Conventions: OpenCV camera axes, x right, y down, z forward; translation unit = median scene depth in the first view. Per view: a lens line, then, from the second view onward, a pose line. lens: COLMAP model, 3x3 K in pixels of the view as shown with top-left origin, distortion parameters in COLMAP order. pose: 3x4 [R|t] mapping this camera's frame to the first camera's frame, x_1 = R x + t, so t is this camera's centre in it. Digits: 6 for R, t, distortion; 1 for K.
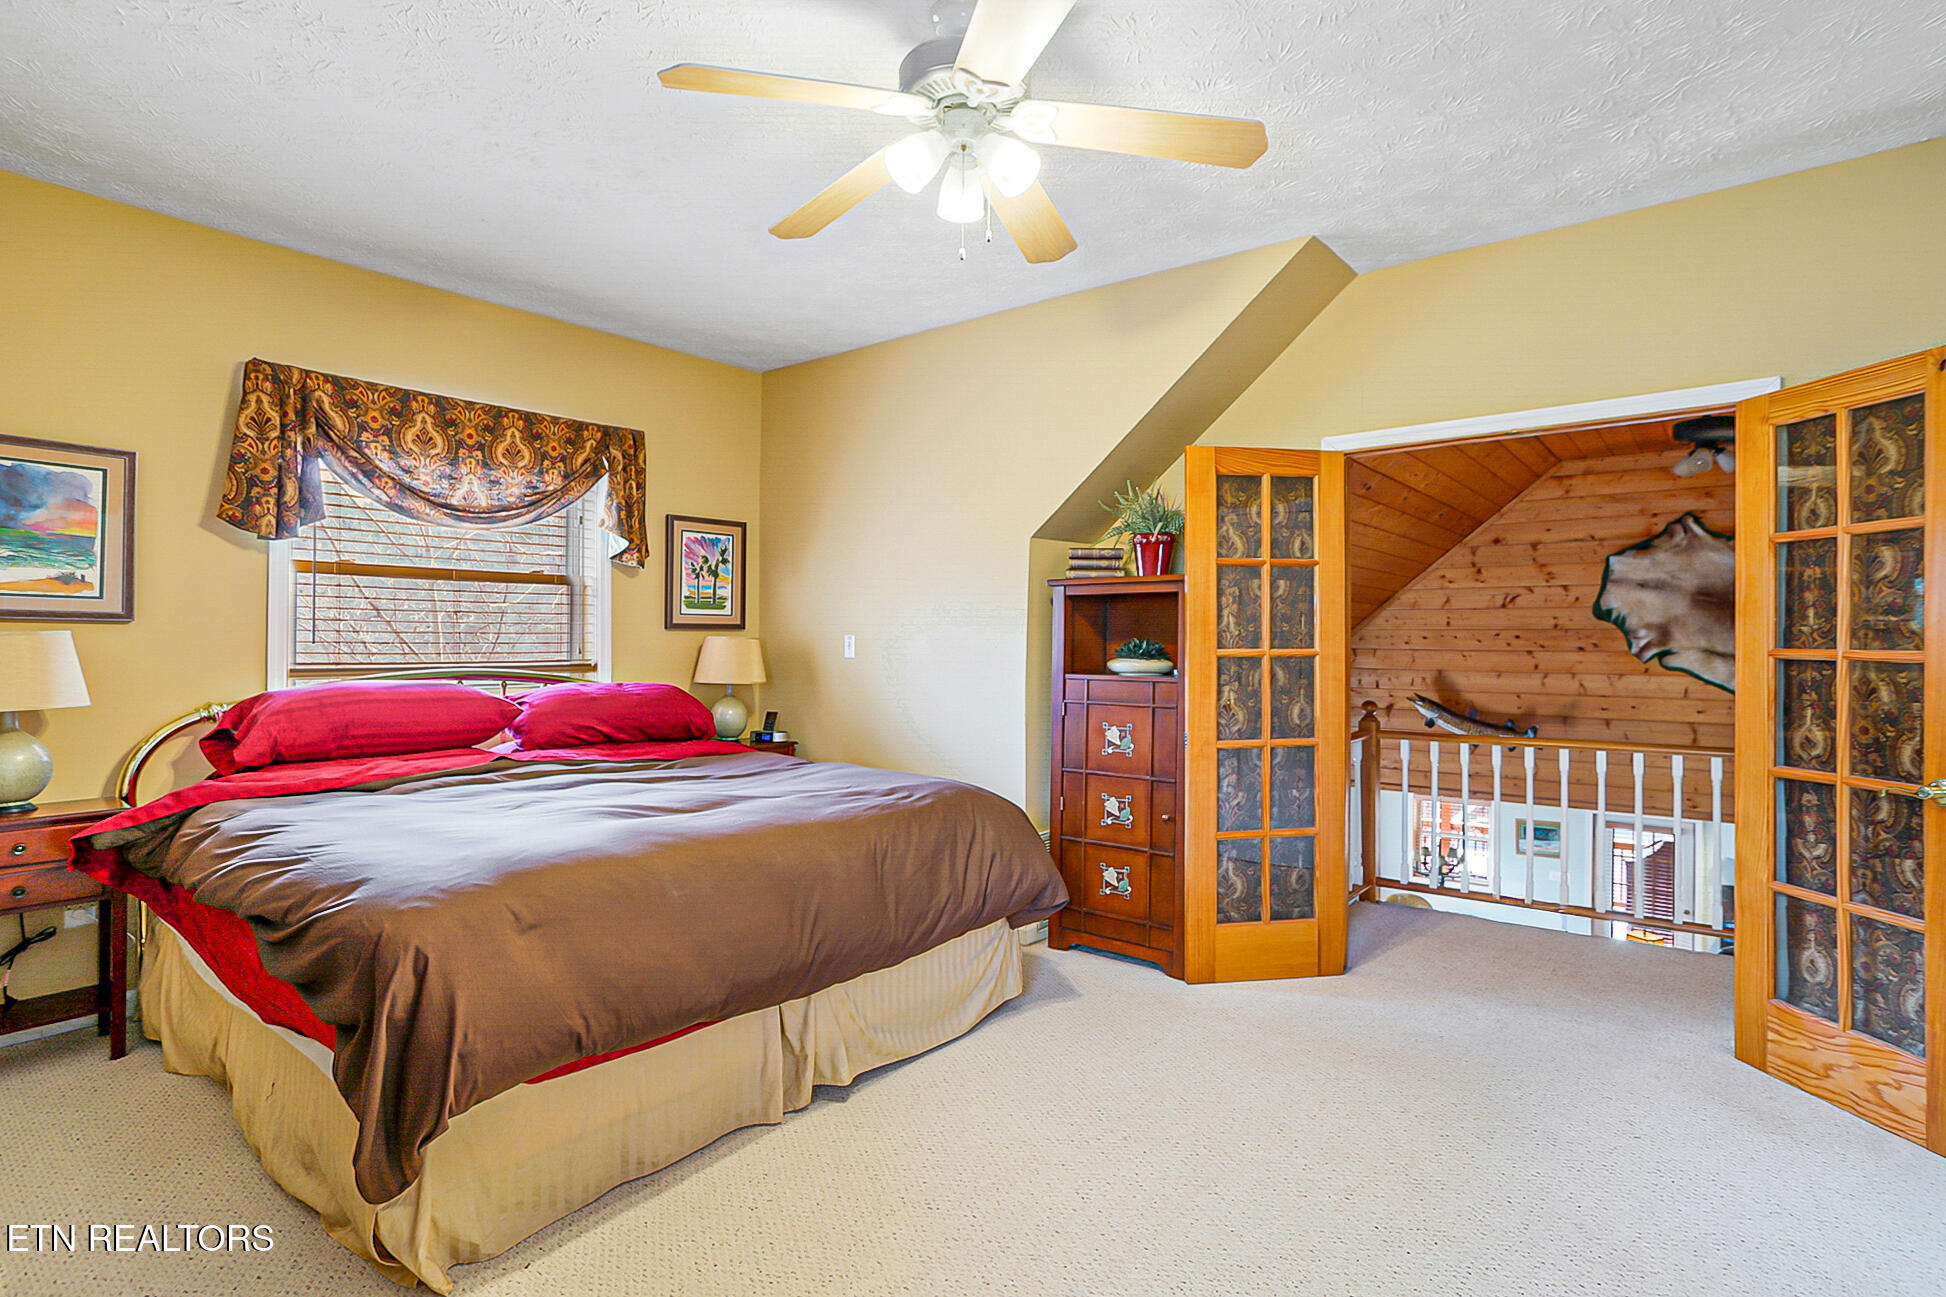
lens RADIAL K [[961.8, 0, 977.8], [0, 961.8, 640.5], [0, 0, 1]] dist [-0.061444, 0.037463]
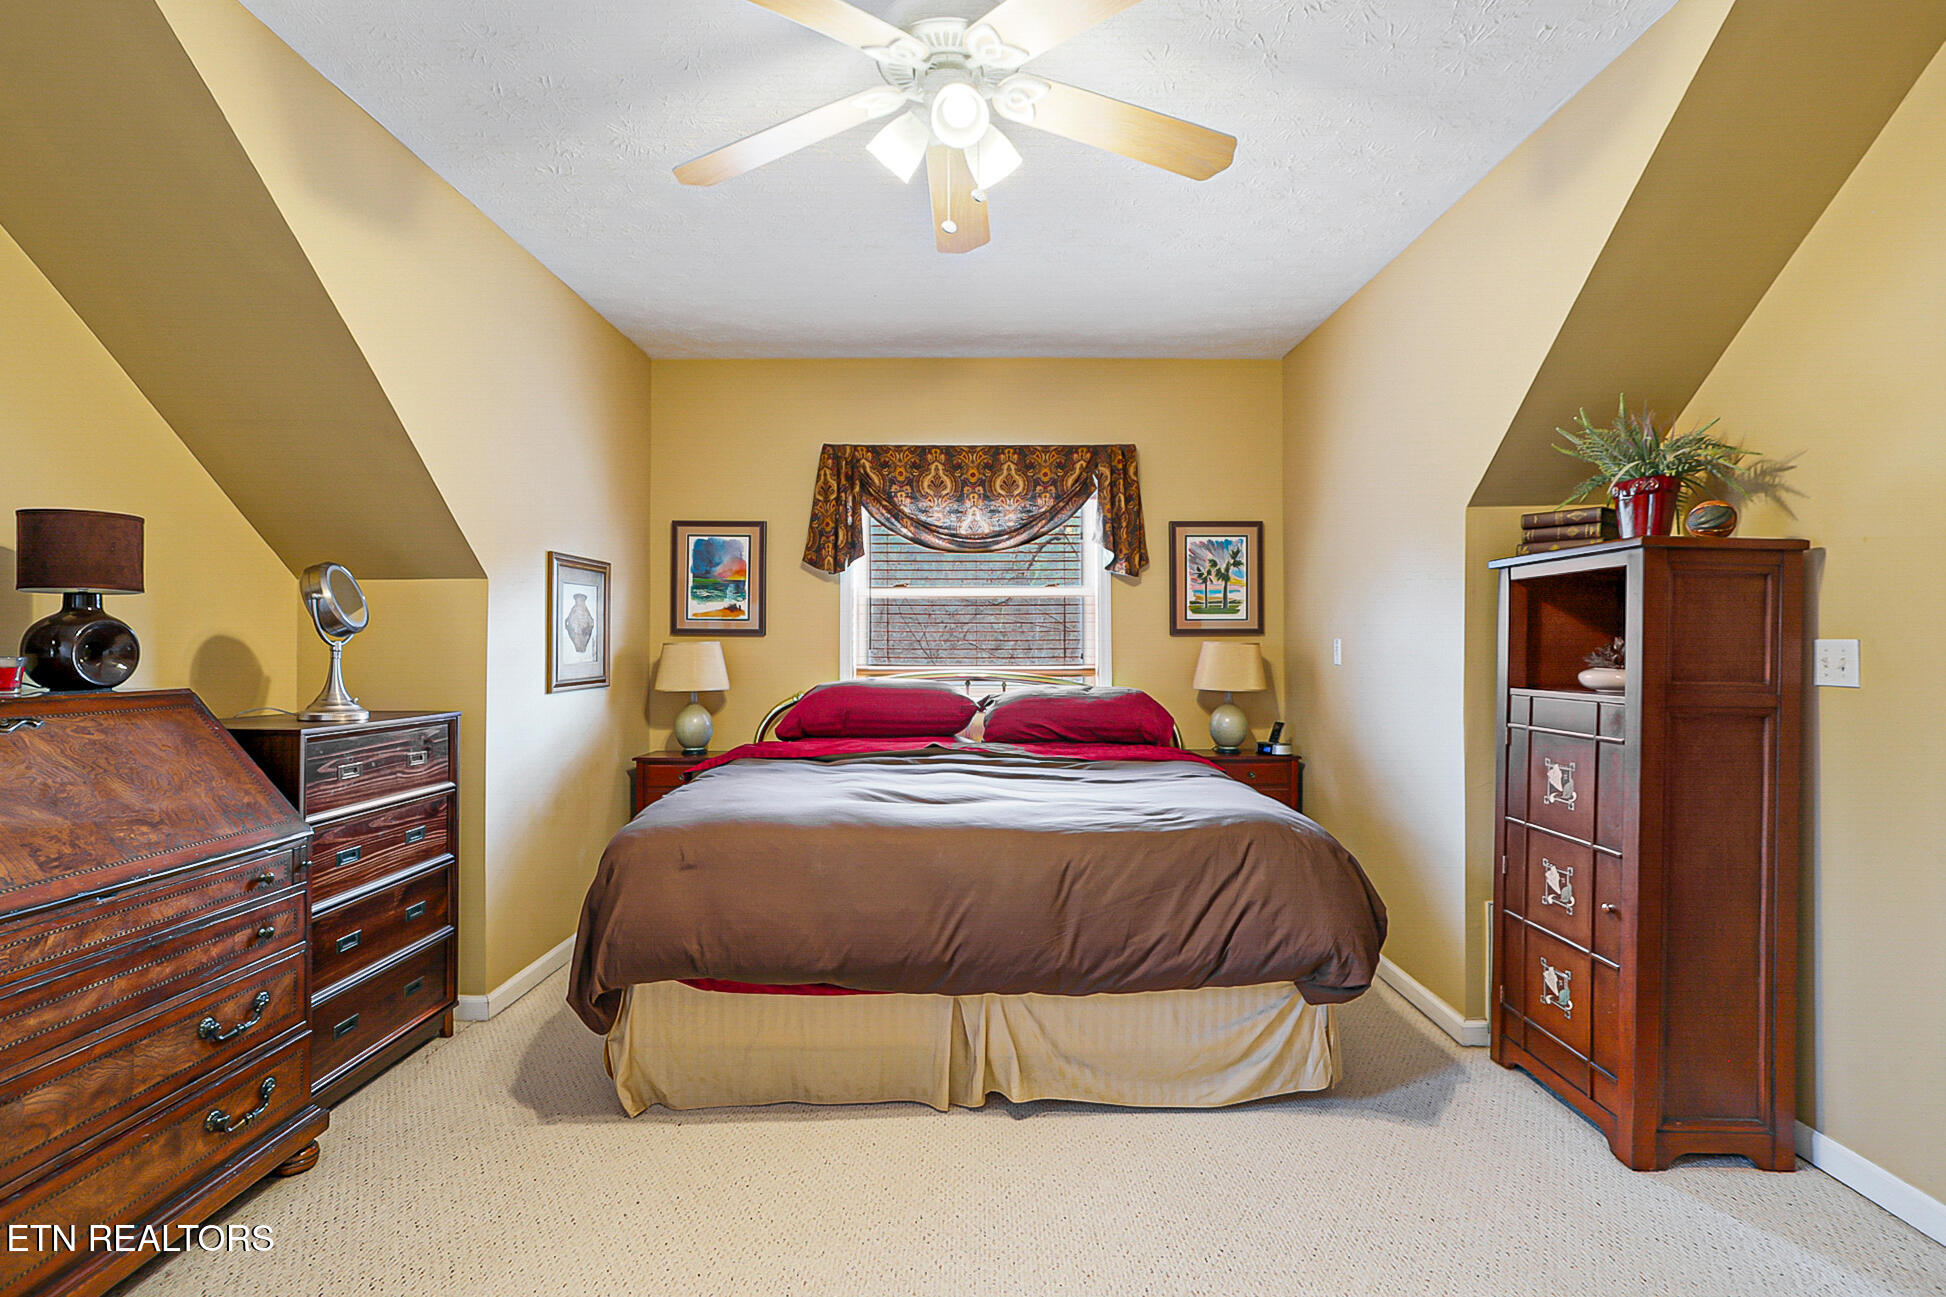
lens RADIAL K [[961.8, 0, 977.8], [0, 961.8, 640.5], [0, 0, 1]] dist [-0.061444, 0.037463]
pose [[0.638607, -0.011096, -0.769453, 0.399751], [0.004628, 0.999933, -0.010579, 0.004740], [0.769519, 0.003195, 0.638616, 0.238469]]
